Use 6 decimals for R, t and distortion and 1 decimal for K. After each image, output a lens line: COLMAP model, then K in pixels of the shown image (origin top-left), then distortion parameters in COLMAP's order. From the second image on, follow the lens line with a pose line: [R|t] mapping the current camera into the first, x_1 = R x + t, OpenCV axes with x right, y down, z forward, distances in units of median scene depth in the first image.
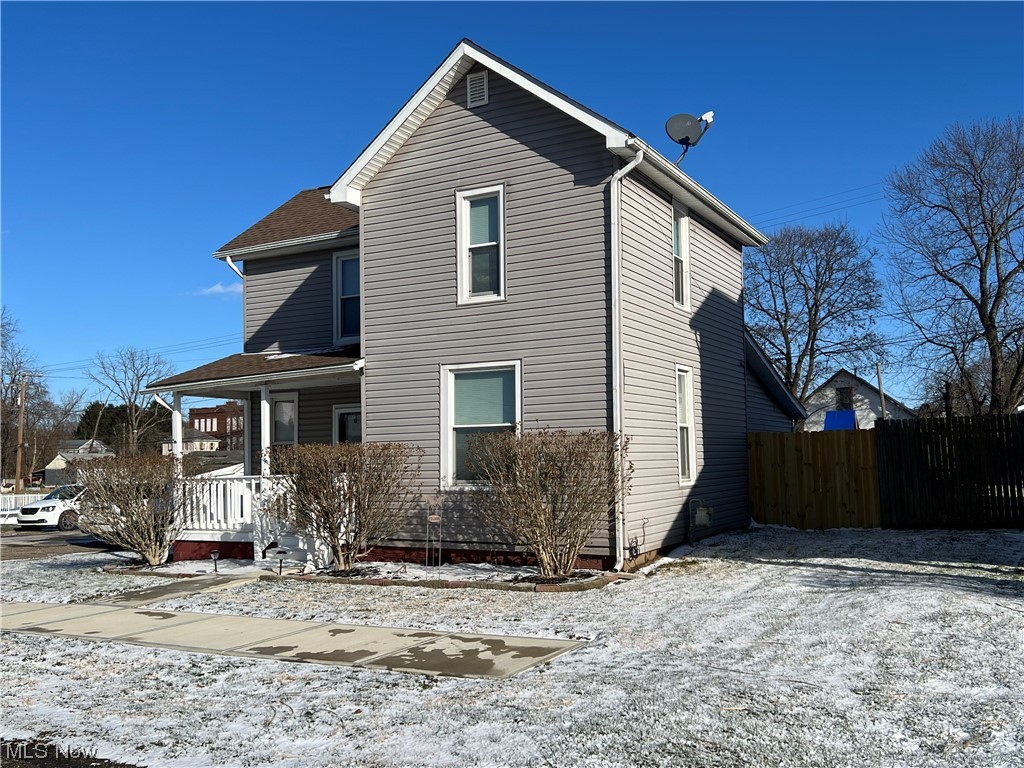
lens RADIAL K [[926.0, 0, 512.0], [0, 926.0, 384.0], [0, 0, 1]] dist [0.109182, -0.010825]
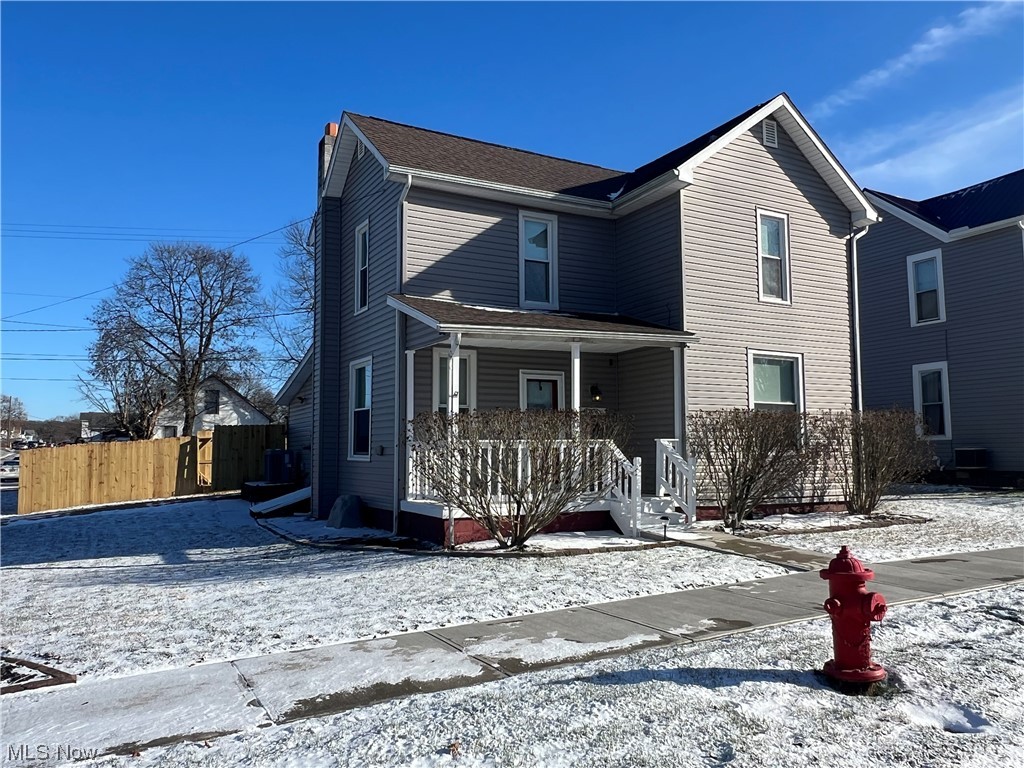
lens RADIAL K [[768.1, 0, 512.0], [0, 768.1, 384.0], [0, 0, 1]] dist [-0.000245, -0.000572]
pose [[0.538452, 0.088805, 0.837964, -1.050309], [-0.075028, 0.995534, -0.057293, 0.101908], [-0.839309, -0.032021, 0.542711, 0.723823]]
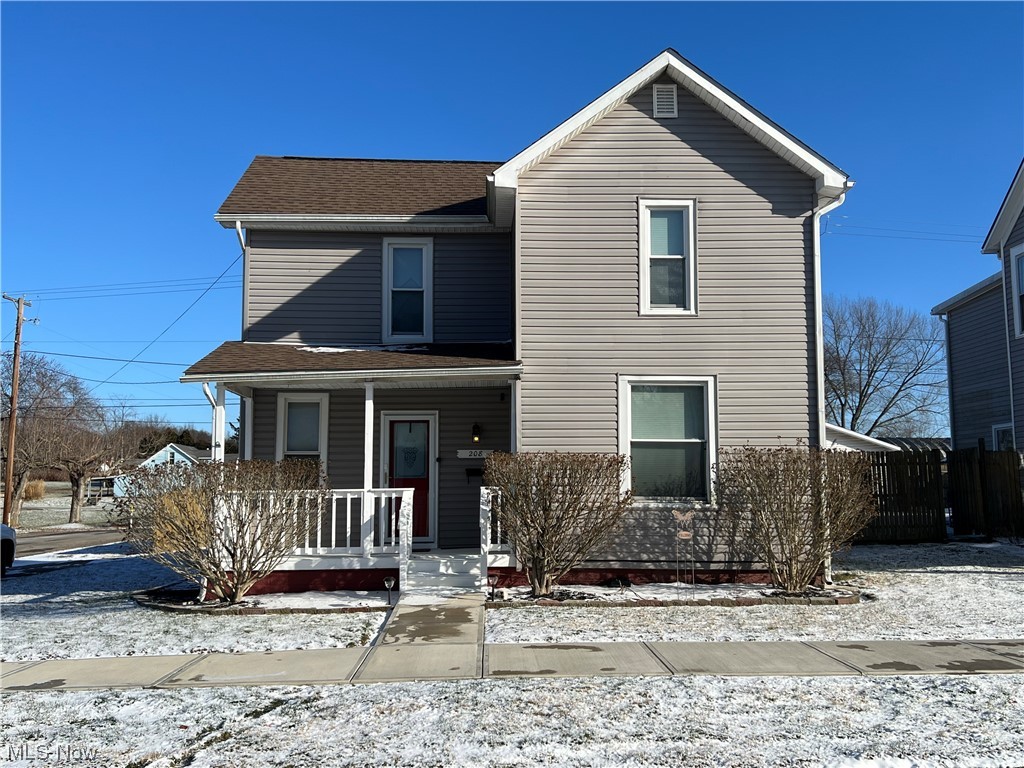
lens RADIAL K [[926.0, 0, 512.0], [0, 926.0, 384.0], [0, 0, 1]] dist [0.109182, -0.010825]
pose [[0.855888, 0.075265, 0.511655, -0.661225], [-0.055499, 0.997007, -0.053823, 0.046174], [-0.514175, 0.017670, 0.857504, 0.238864]]
